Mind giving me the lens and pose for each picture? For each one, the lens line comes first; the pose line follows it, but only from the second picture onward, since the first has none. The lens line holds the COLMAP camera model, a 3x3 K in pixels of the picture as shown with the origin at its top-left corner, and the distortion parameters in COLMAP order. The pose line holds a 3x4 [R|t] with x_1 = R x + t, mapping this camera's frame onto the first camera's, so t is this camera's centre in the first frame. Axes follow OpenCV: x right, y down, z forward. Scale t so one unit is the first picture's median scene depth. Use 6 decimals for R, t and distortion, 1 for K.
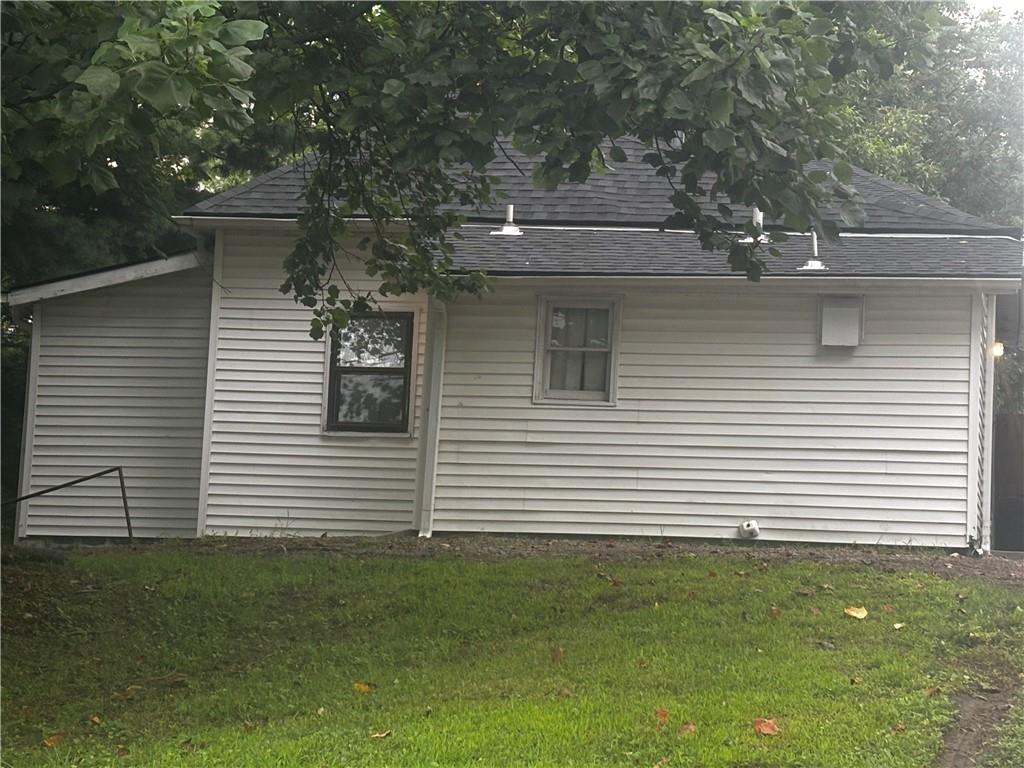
lens RADIAL K [[2525.8, 0, 512.2], [0, 2525.8, 385.5], [0, 0, 1]] dist [0.294977, 0.000000]
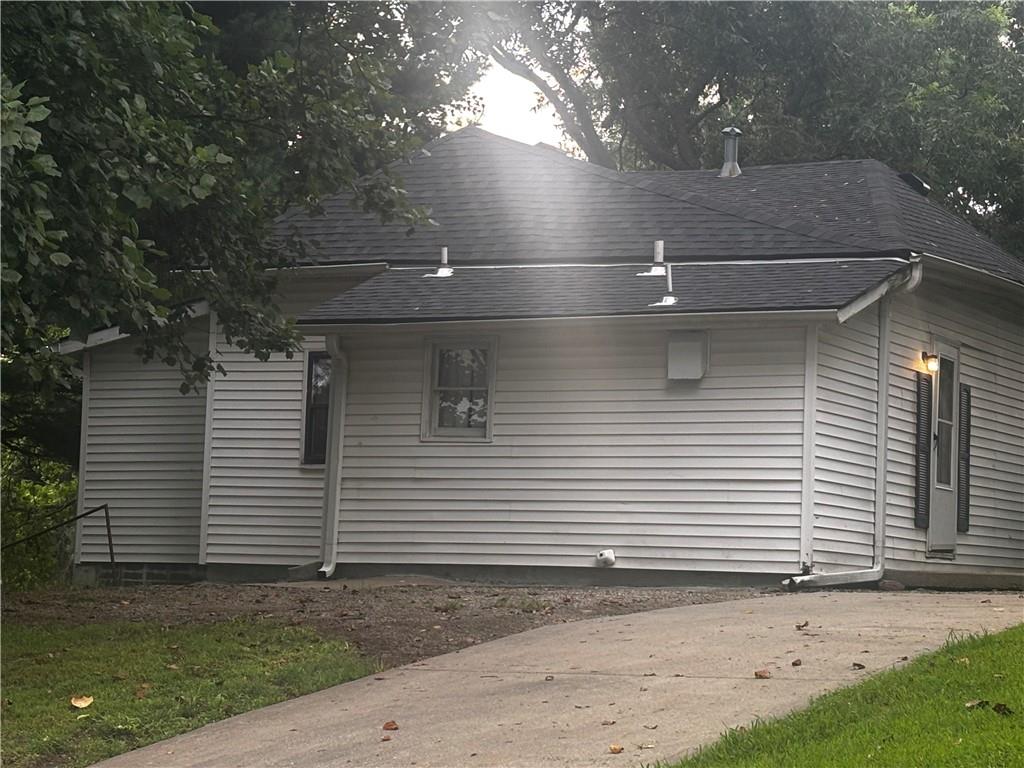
lens RADIAL K [[2525.8, 0, 511.9], [0, 2525.8, 382.9], [0, 0, 1]] dist [0.294977, 0.000000]
pose [[0.959099, -0.035254, -0.280868, 0.343649], [0.041554, 0.999000, 0.016507, -0.033378], [0.280005, -0.027503, 0.959604, -0.007143]]
